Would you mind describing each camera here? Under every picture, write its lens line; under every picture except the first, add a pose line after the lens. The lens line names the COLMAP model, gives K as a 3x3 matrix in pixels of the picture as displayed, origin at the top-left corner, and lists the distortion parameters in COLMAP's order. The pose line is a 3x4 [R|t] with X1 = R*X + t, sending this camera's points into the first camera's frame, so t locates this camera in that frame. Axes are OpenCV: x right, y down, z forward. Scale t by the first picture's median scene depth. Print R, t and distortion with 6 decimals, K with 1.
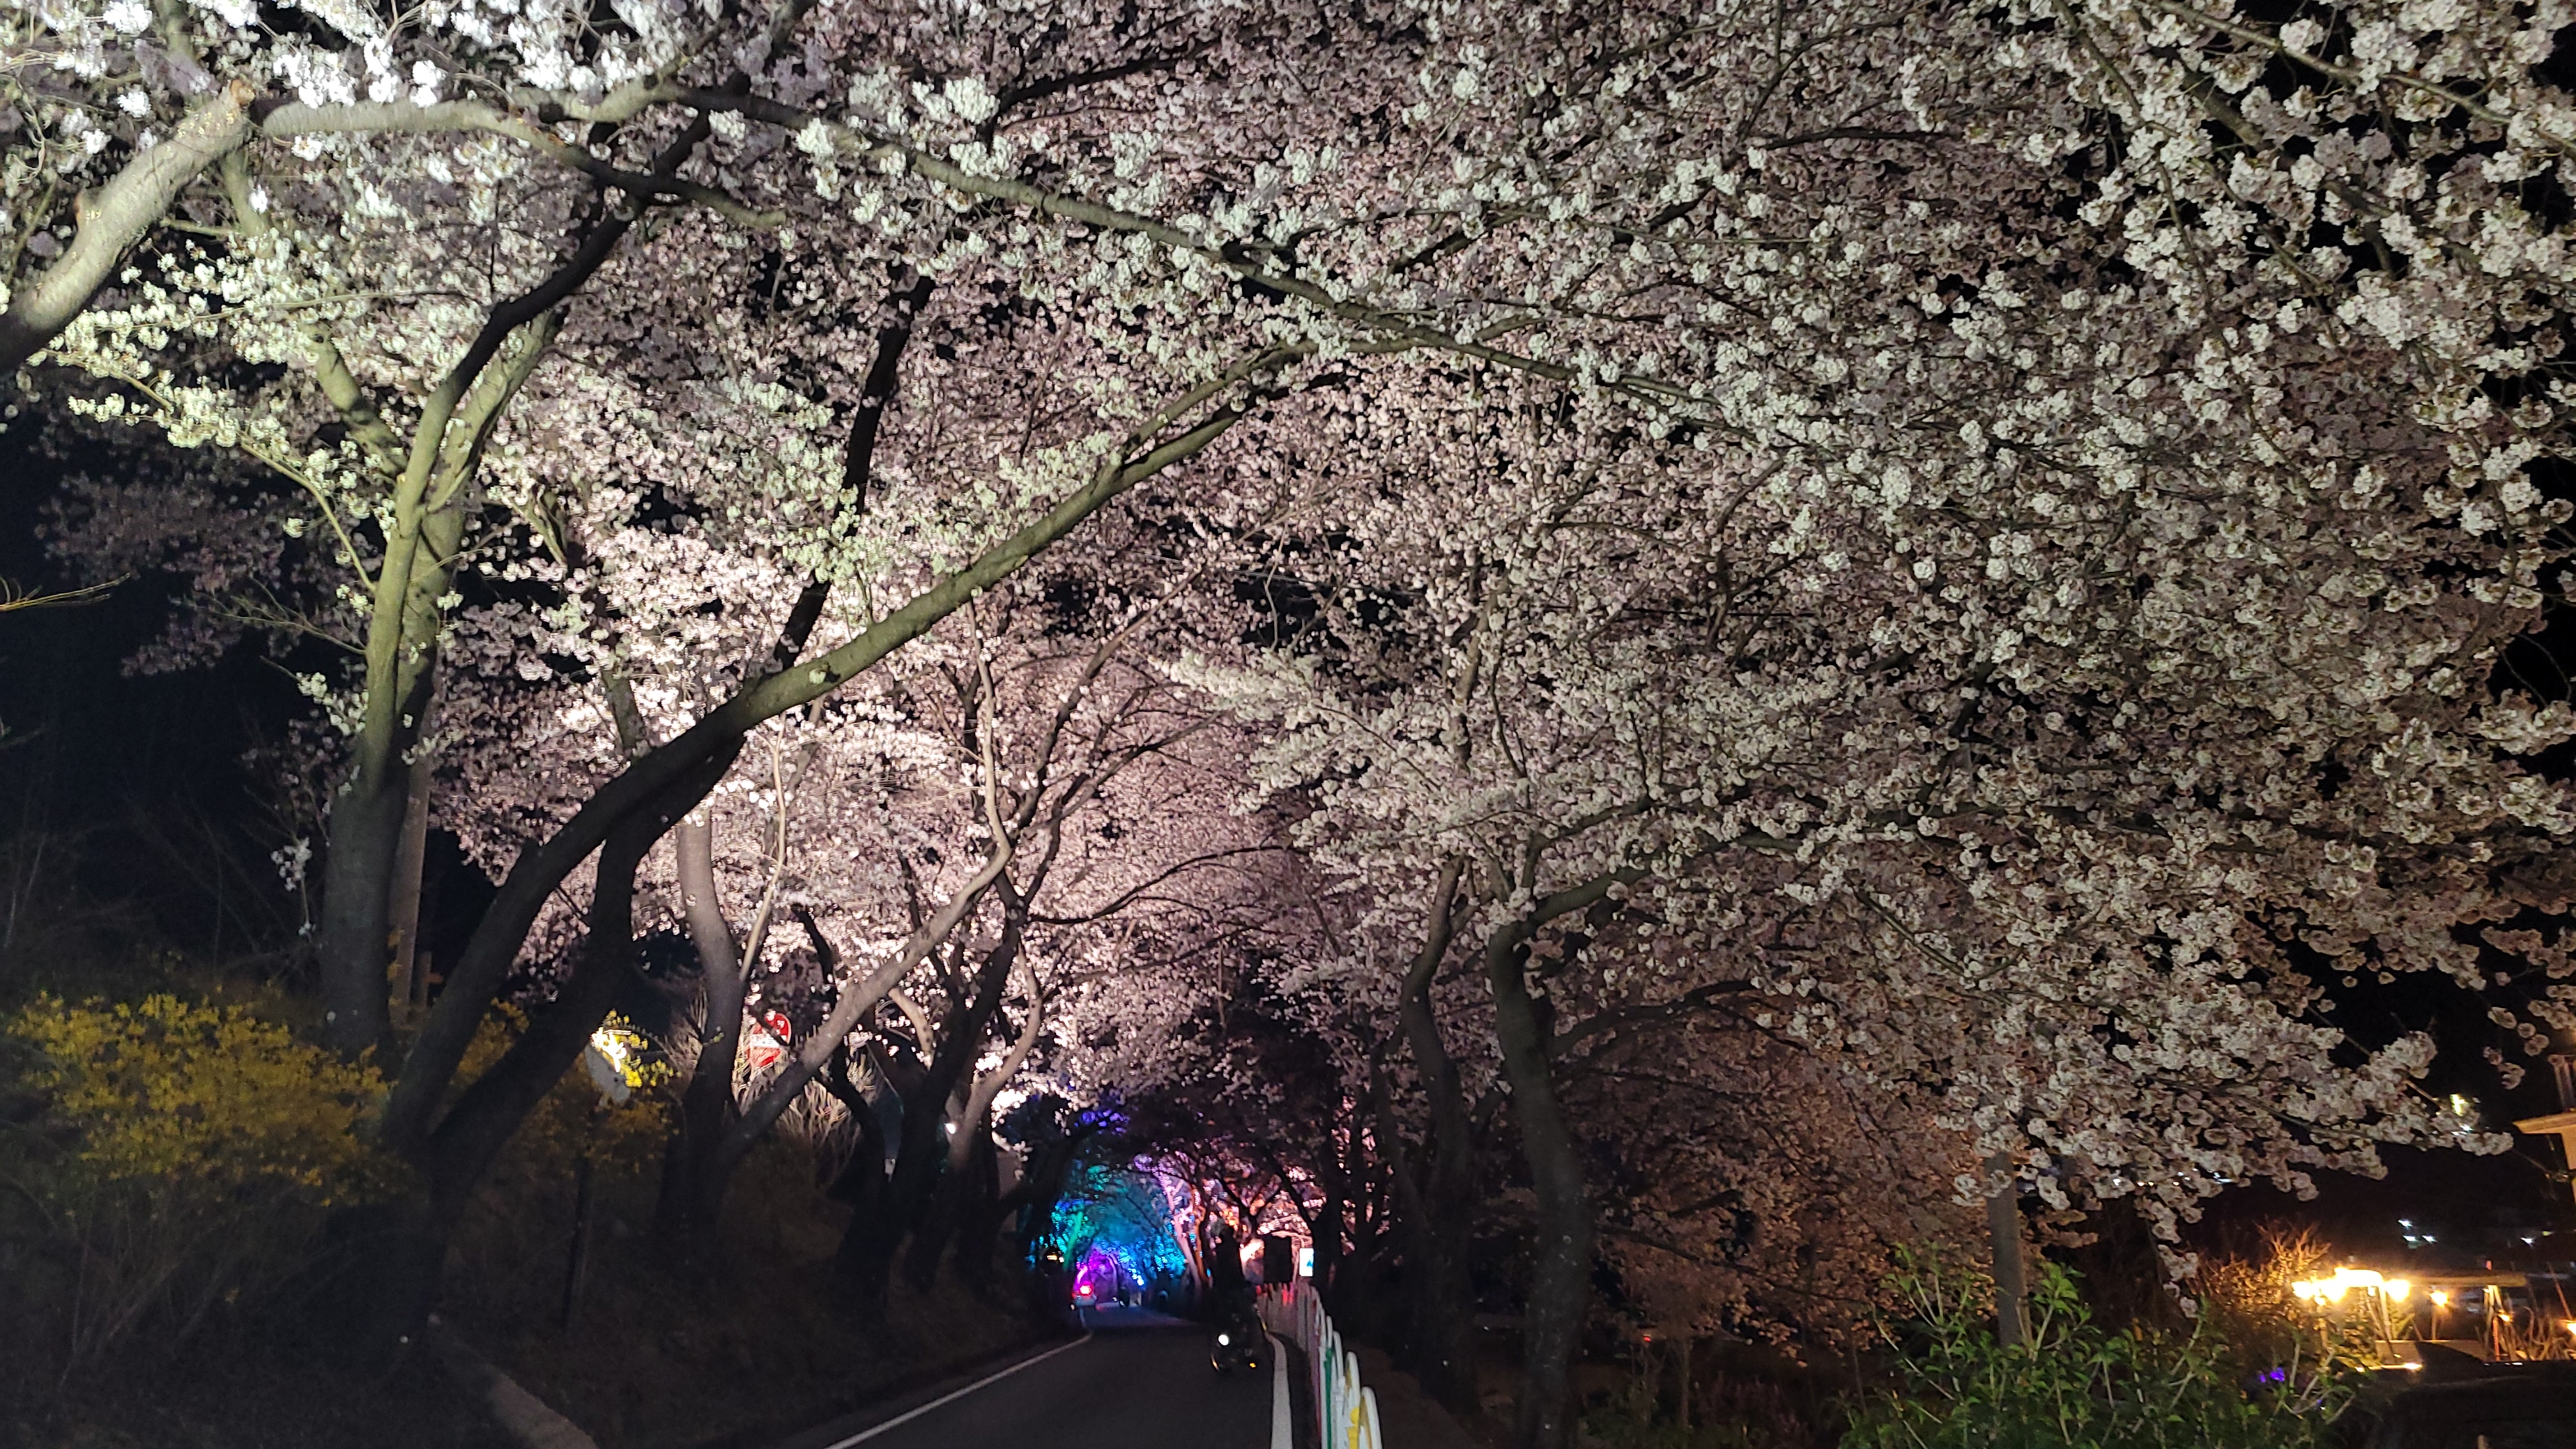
lens RADIAL K [[1904.9, 0, 1288.0], [0, 1904.9, 724.5], [0, 0, 1]] dist [0.063065, -0.041768]
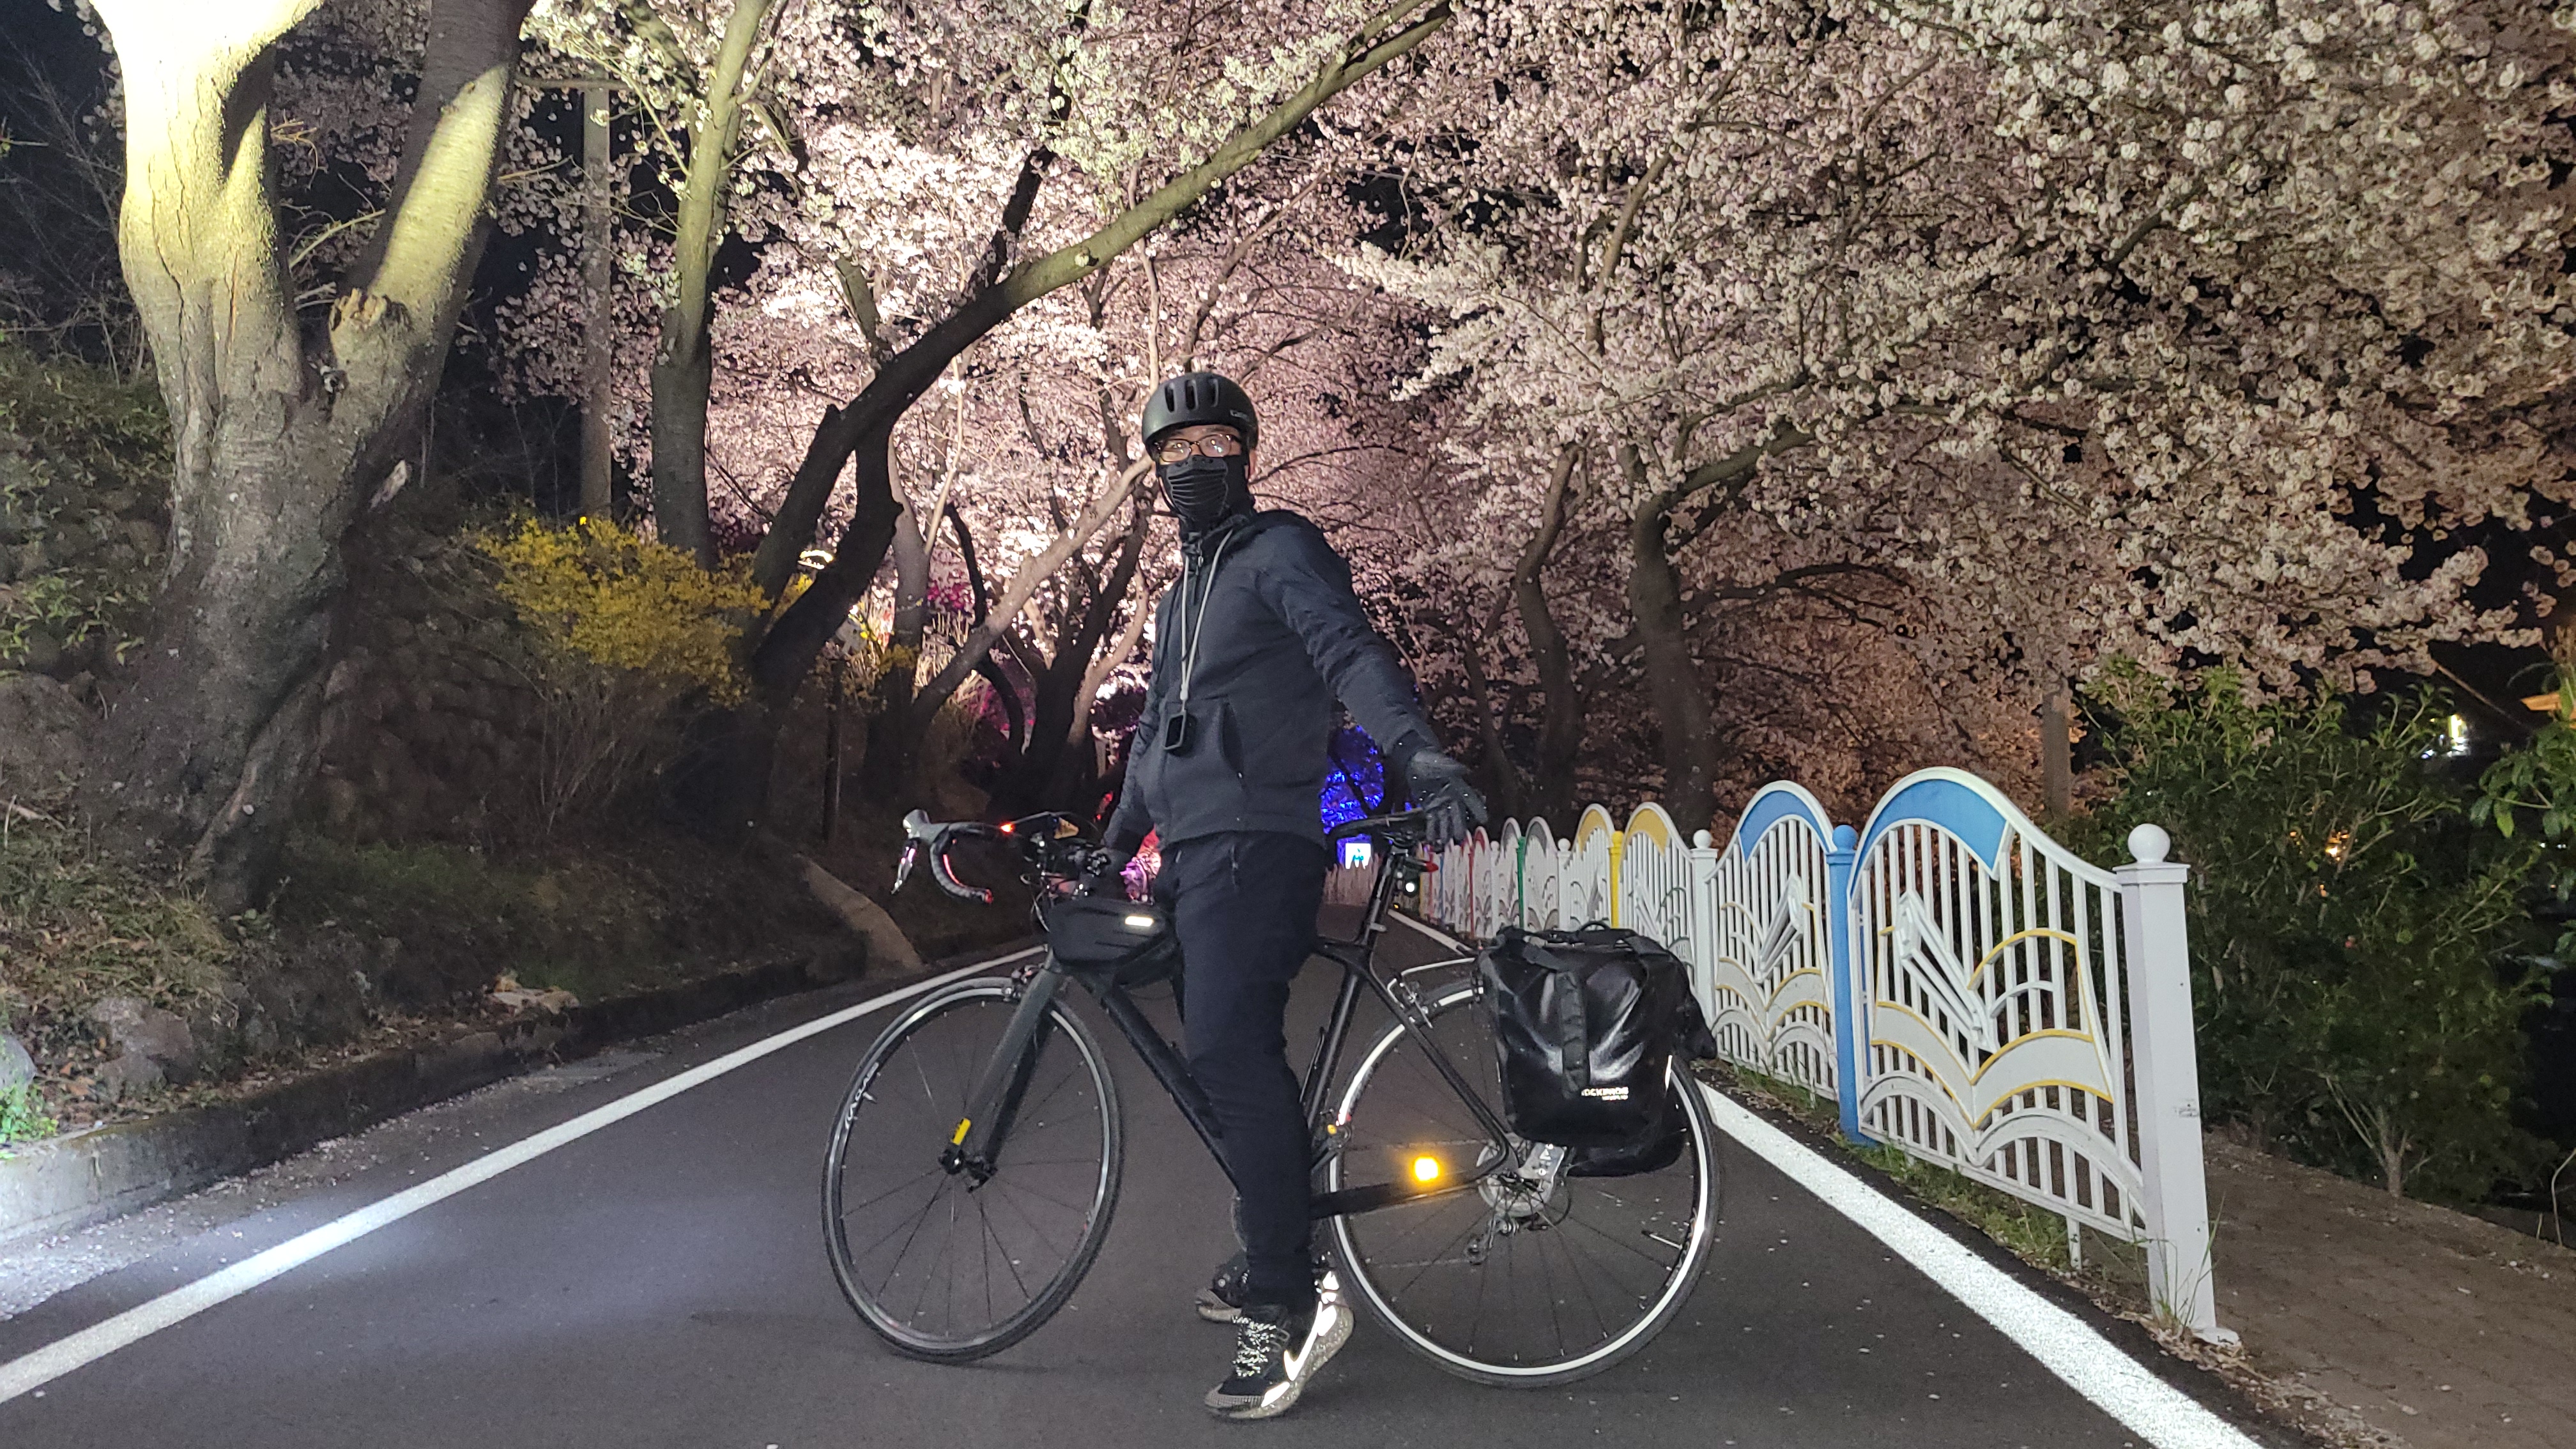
lens RADIAL K [[1946.6, 0, 1288.0], [0, 1946.6, 724.5], [0, 0, 1]] dist [0.046919, 0.009659]
pose [[0.999986, 0.004275, 0.003092, -0.123066], [-0.004783, 0.981925, 0.189209, 0.024956], [-0.002228, -0.189221, 0.981932, -0.179339]]
